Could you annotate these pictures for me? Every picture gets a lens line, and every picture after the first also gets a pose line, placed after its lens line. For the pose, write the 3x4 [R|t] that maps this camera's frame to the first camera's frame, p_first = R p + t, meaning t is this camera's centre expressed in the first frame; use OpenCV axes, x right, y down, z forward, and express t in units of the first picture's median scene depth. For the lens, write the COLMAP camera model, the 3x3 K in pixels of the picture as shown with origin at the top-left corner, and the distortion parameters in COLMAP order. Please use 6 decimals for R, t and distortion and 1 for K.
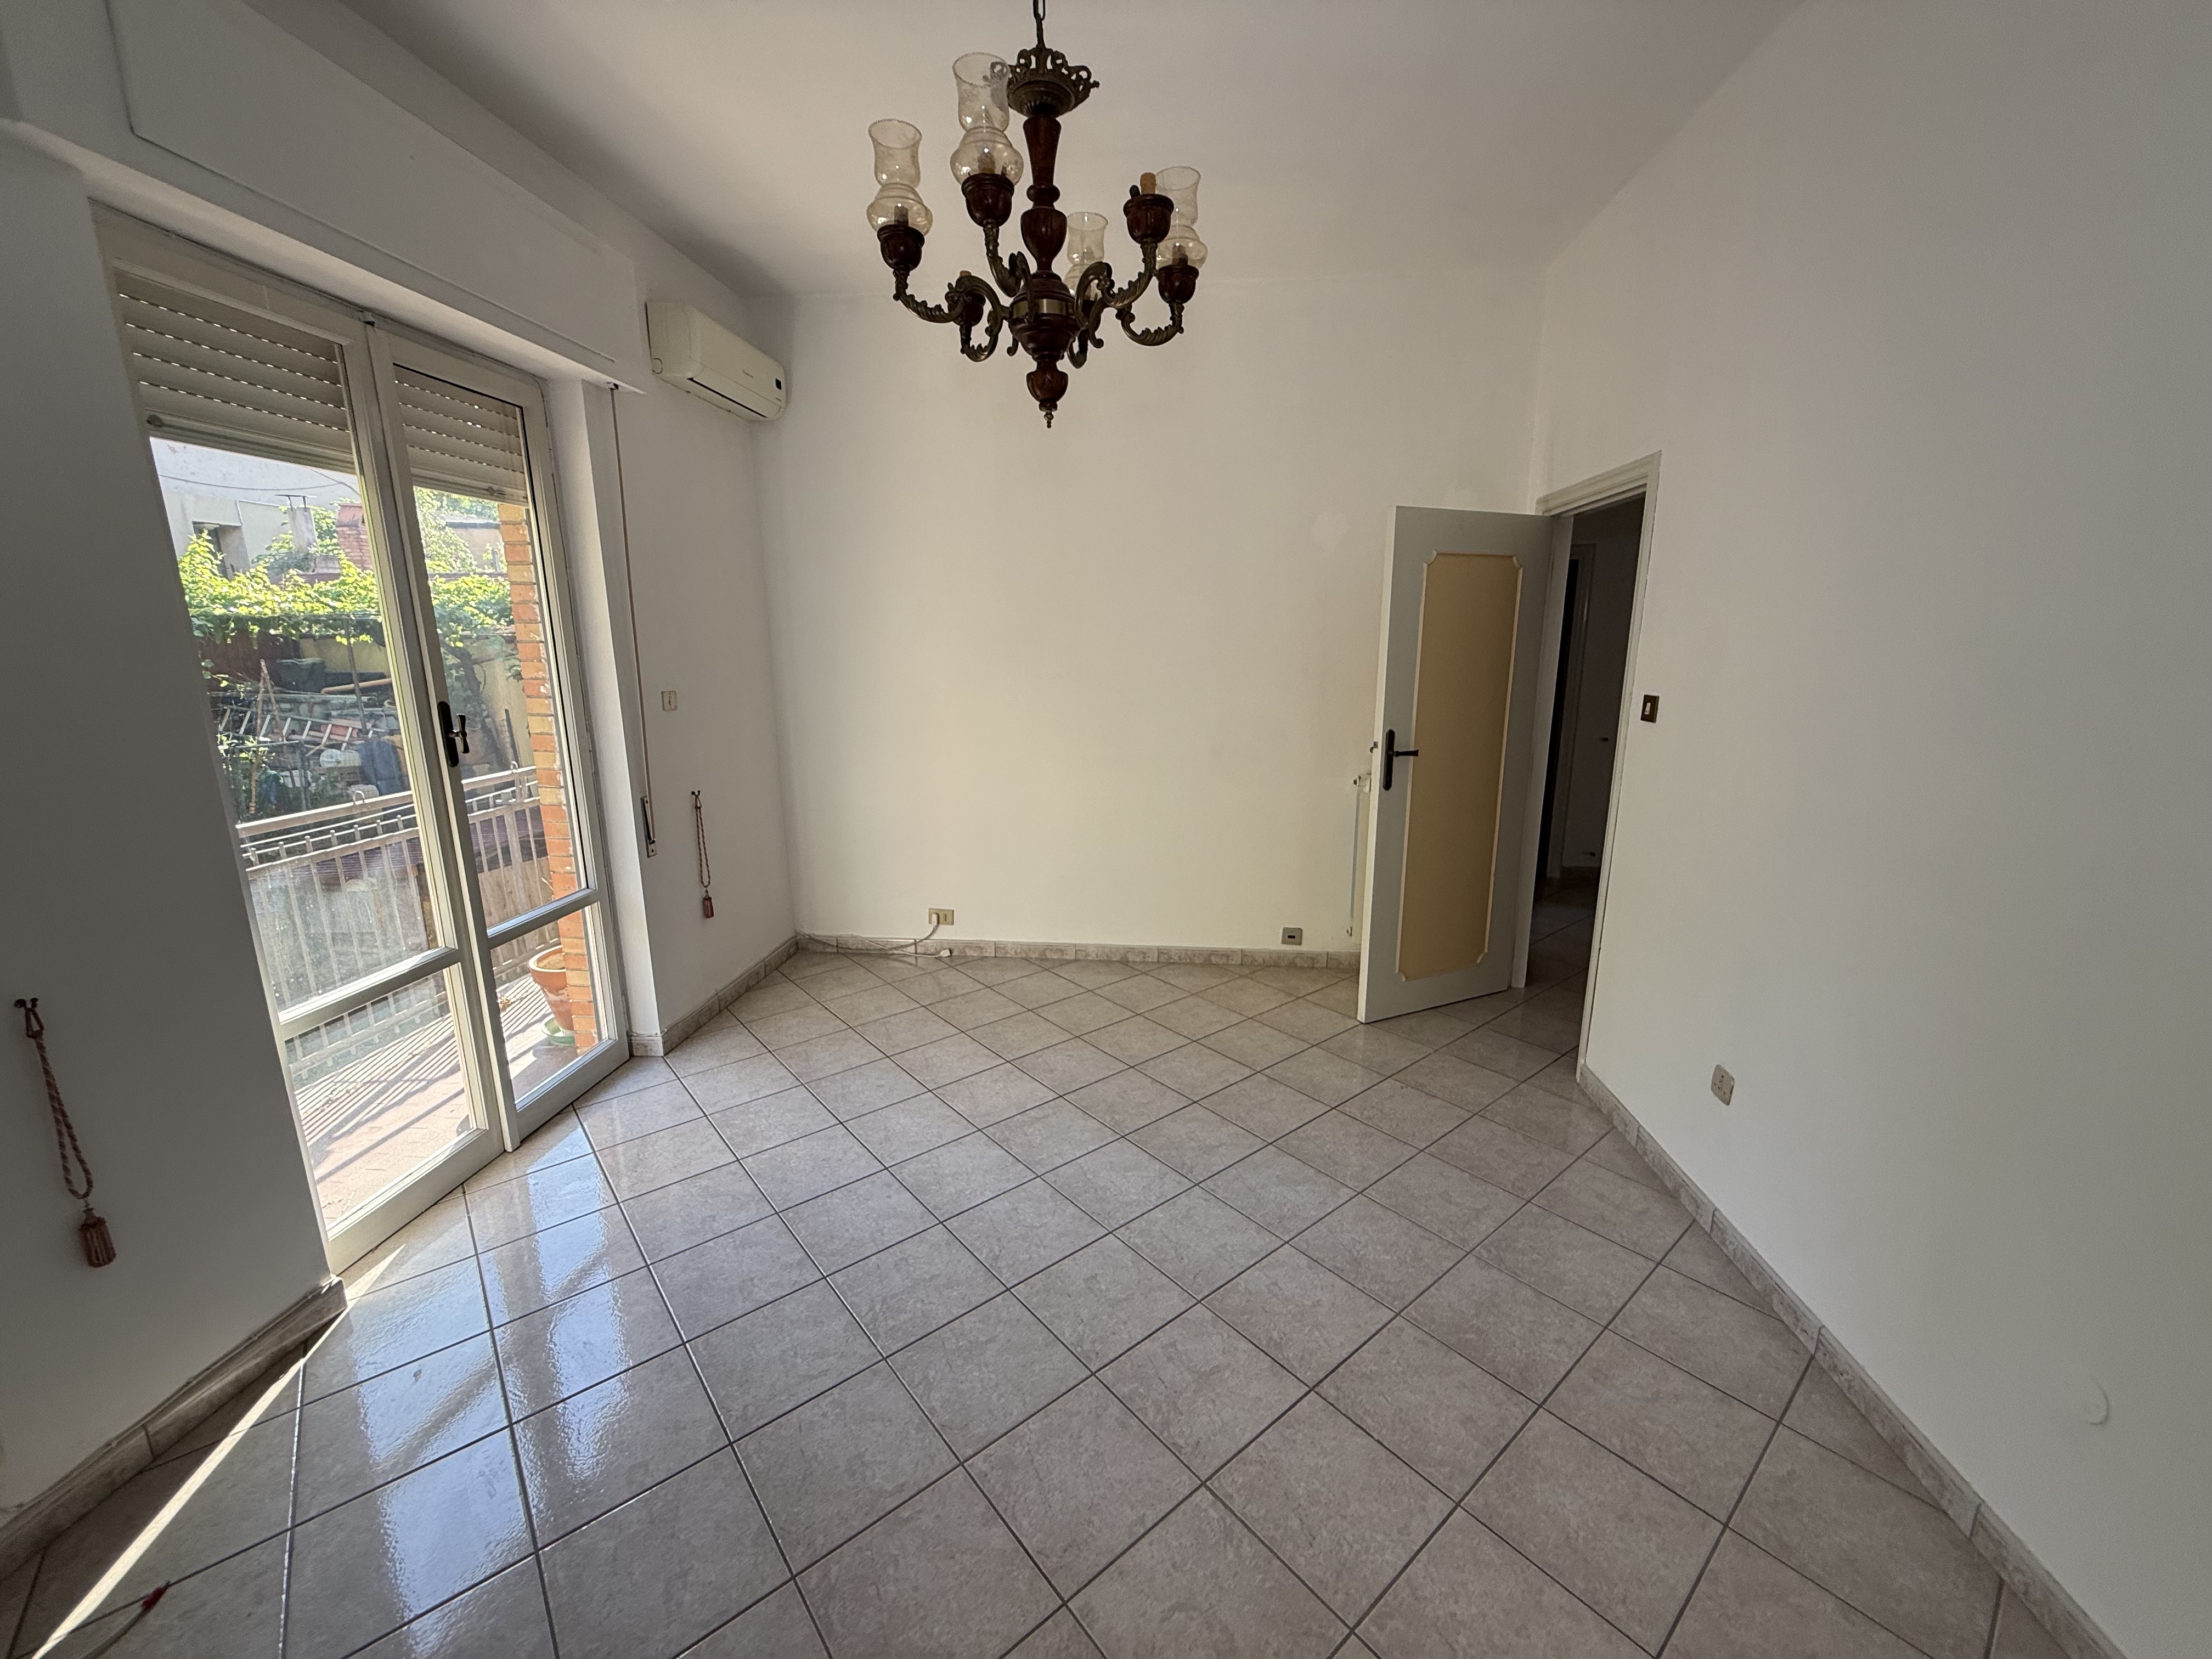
lens RADIAL K [[879.4, 0, 1105.1], [0, 879.4, 832.9], [0, 0, 1]] dist [-0.001134, -0.000321]
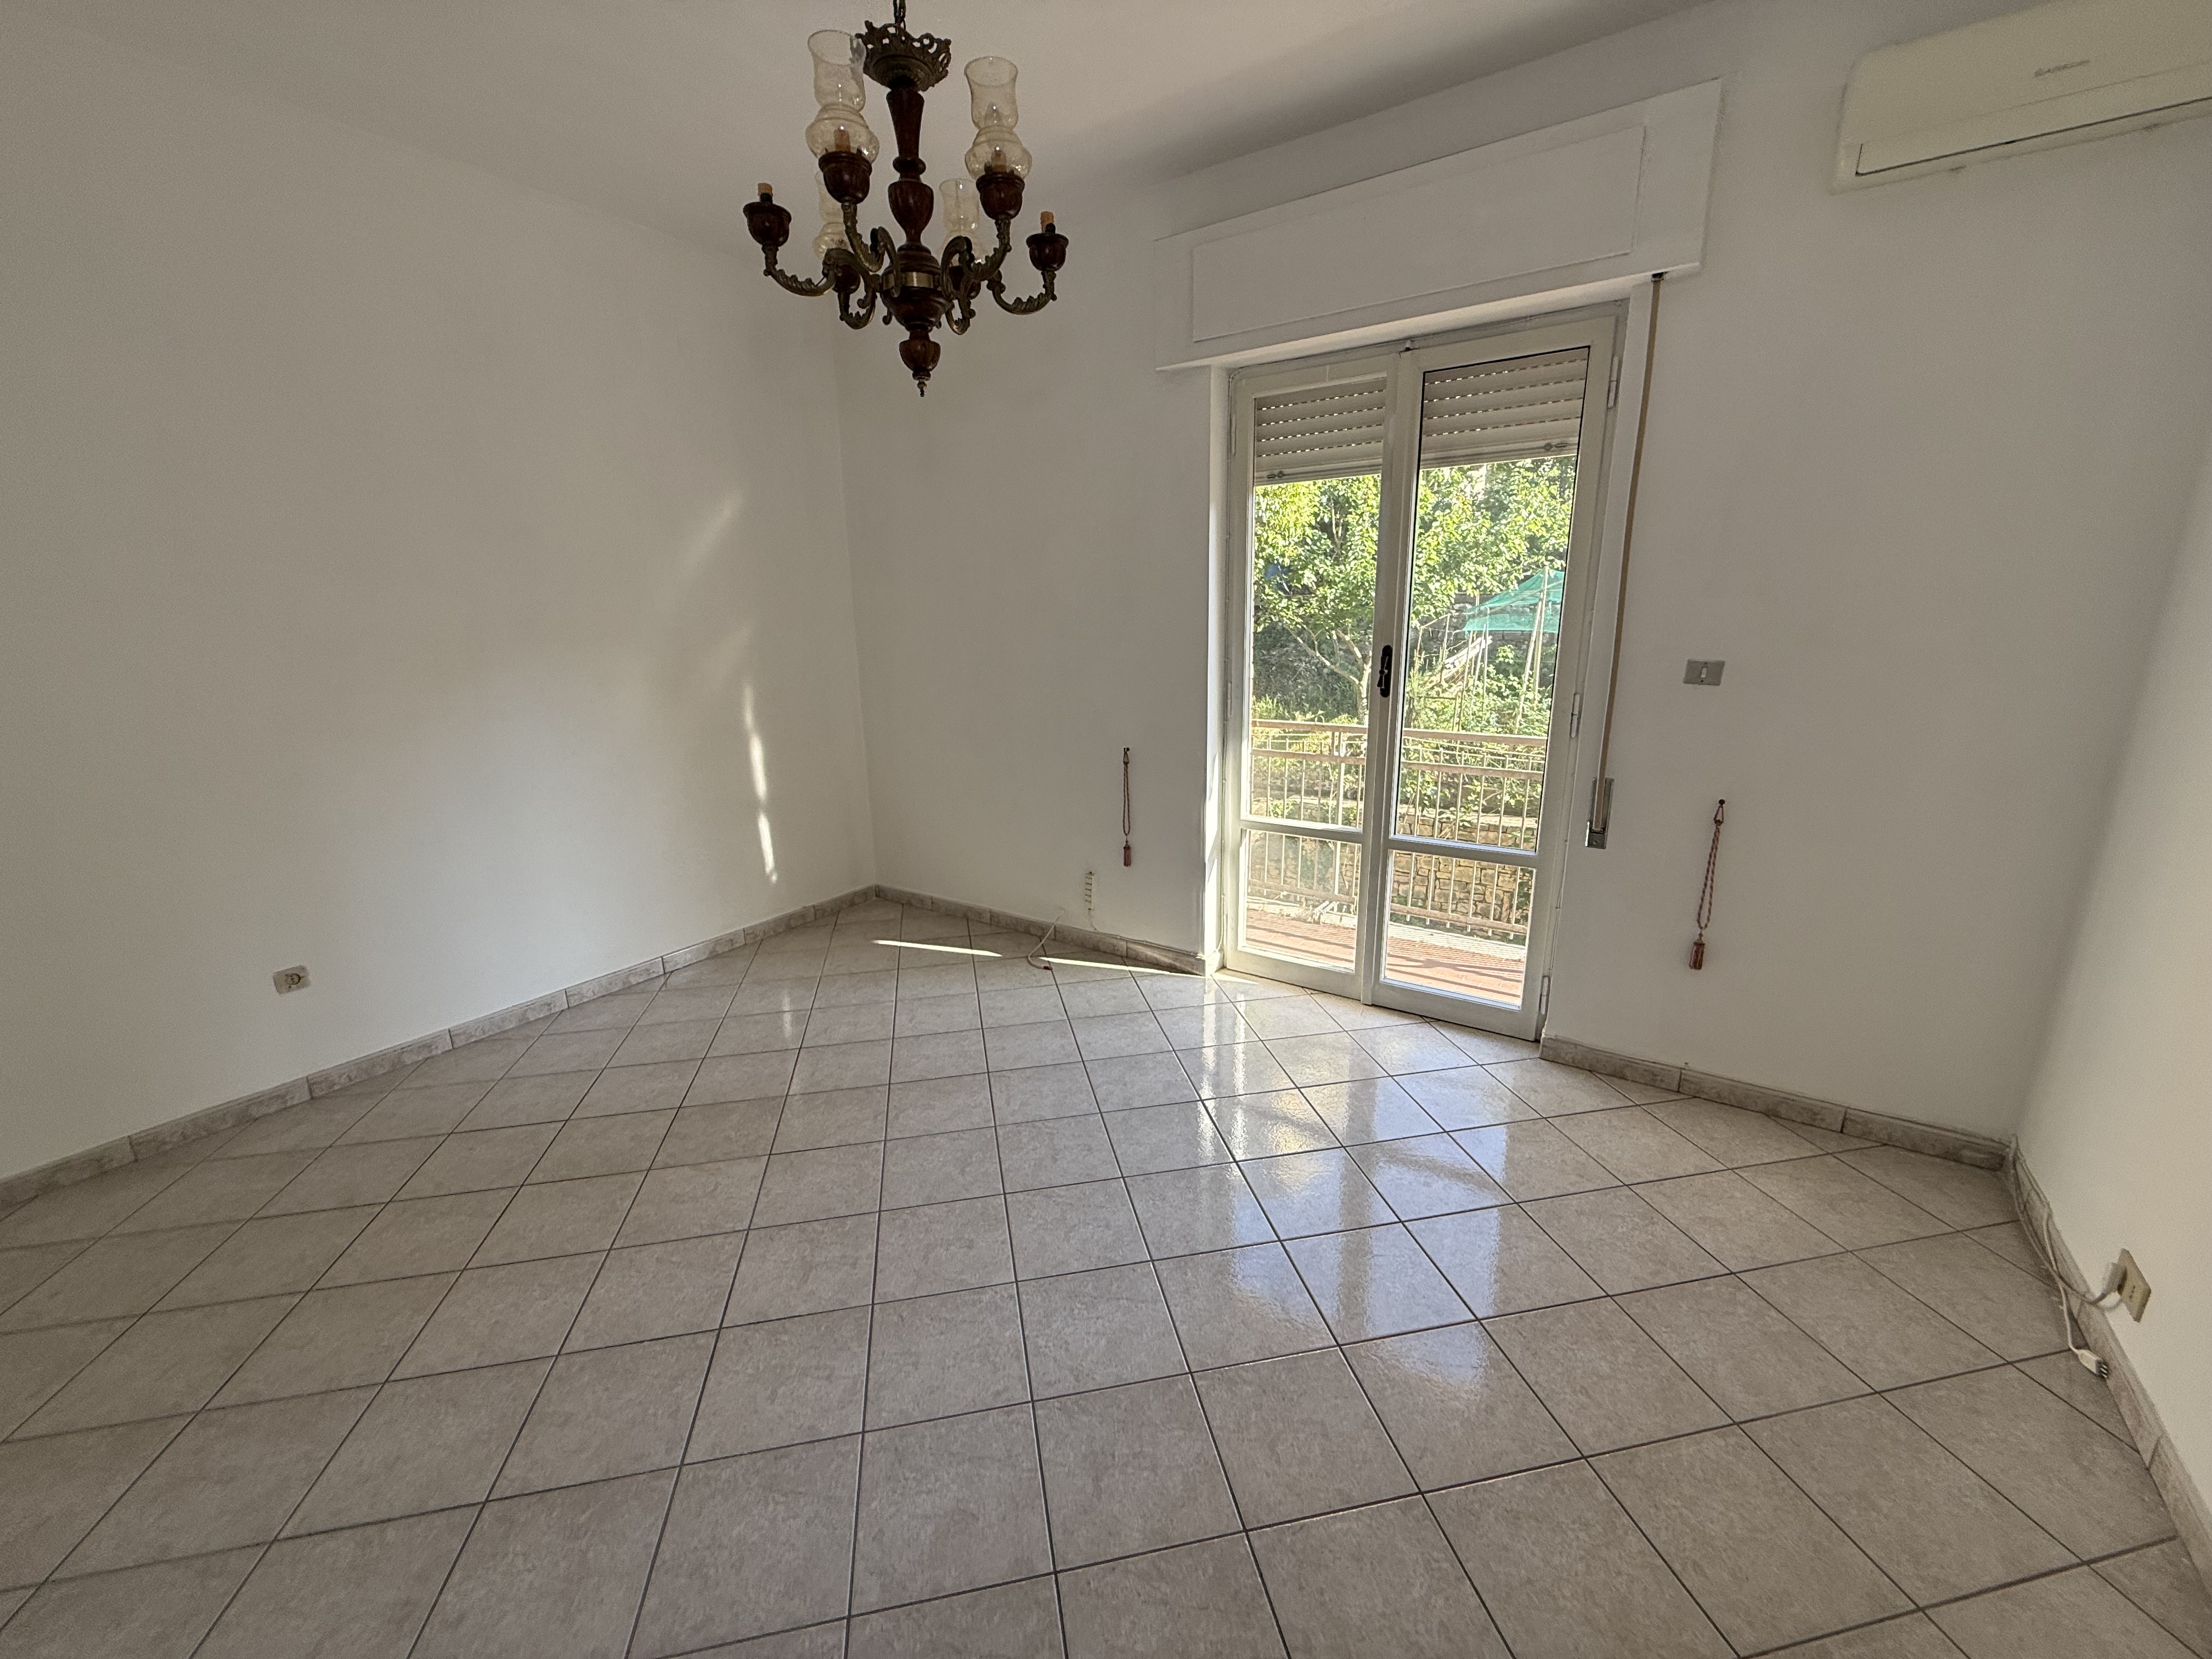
lens RADIAL K [[879.4, 0, 1105.1], [0, 879.4, 832.9], [0, 0, 1]] dist [-0.001134, -0.000321]
pose [[-0.480143, 0.230414, -0.846388, 0.534716], [-0.172051, 0.921406, 0.348438, -0.249337], [0.860152, 0.312922, -0.402763, 1.139473]]
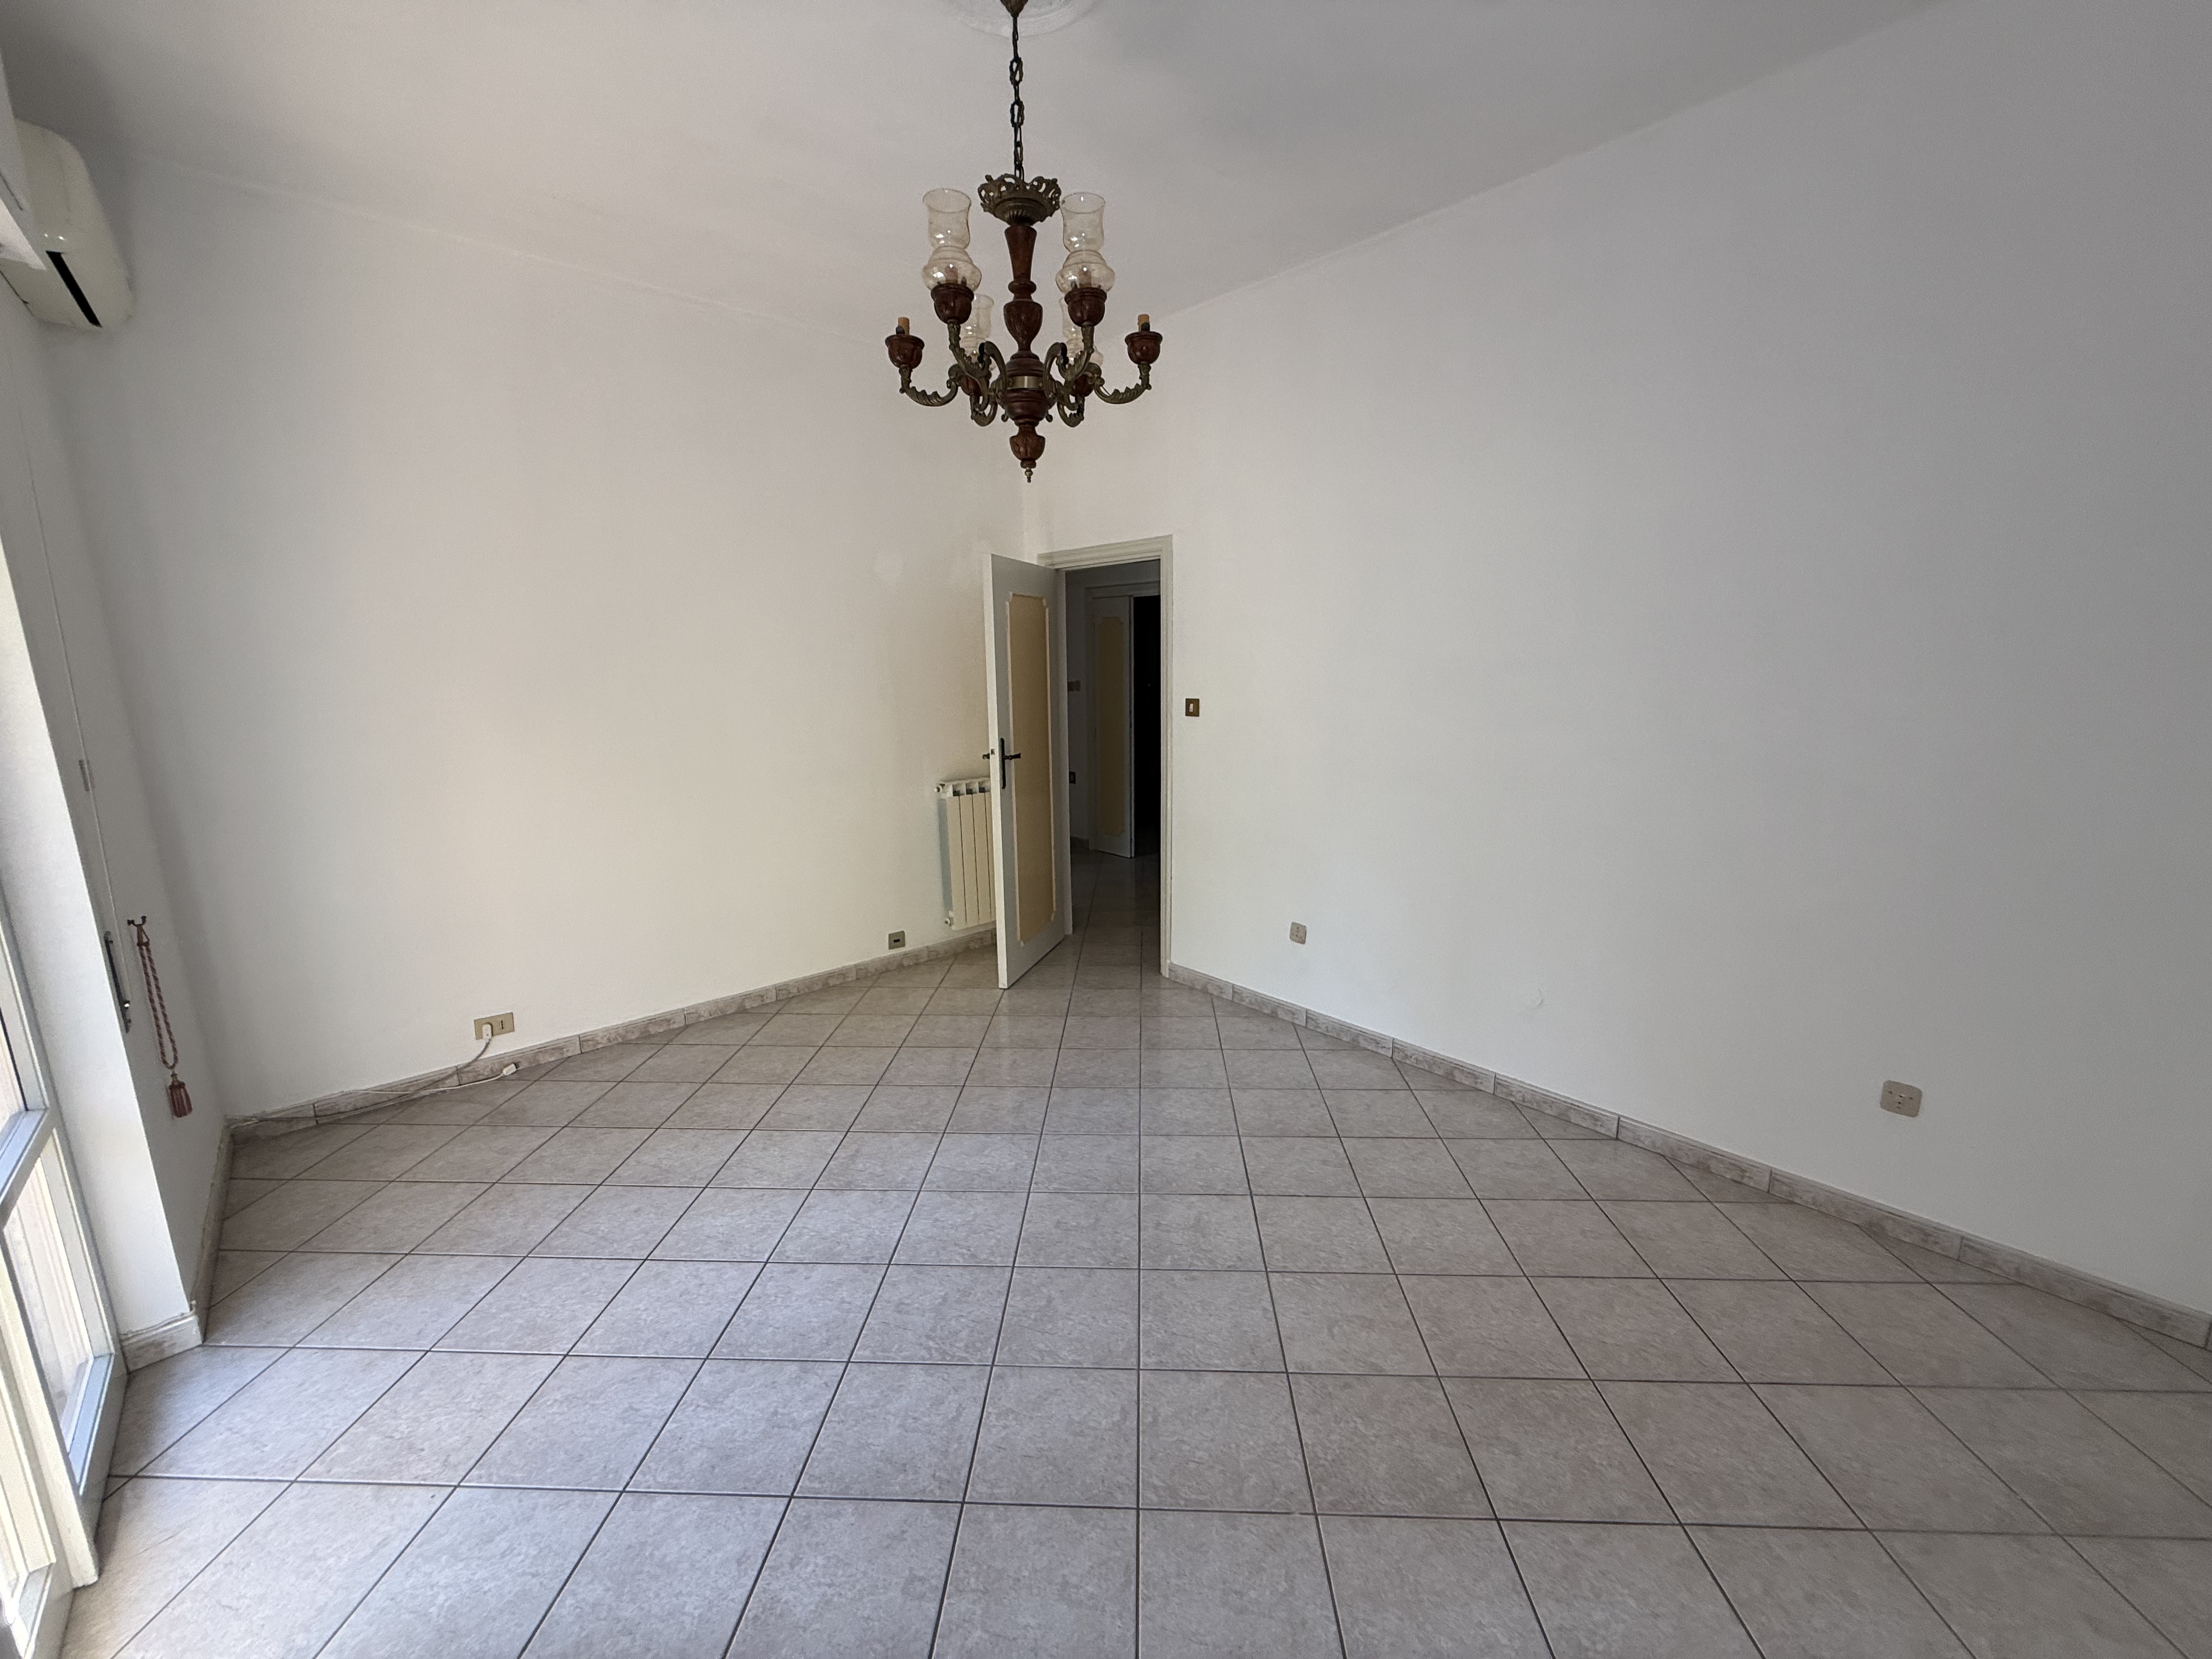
lens RADIAL K [[880.2, 0, 1102.3], [0, 880.2, 825.4], [0, 0, 1]] dist [-0.001797, -0.000143]
pose [[0.673770, -0.142134, 0.725142, -0.594154], [0.170982, 0.984683, 0.034137, -0.021971], [-0.718887, 0.100986, 0.687752, 0.106077]]
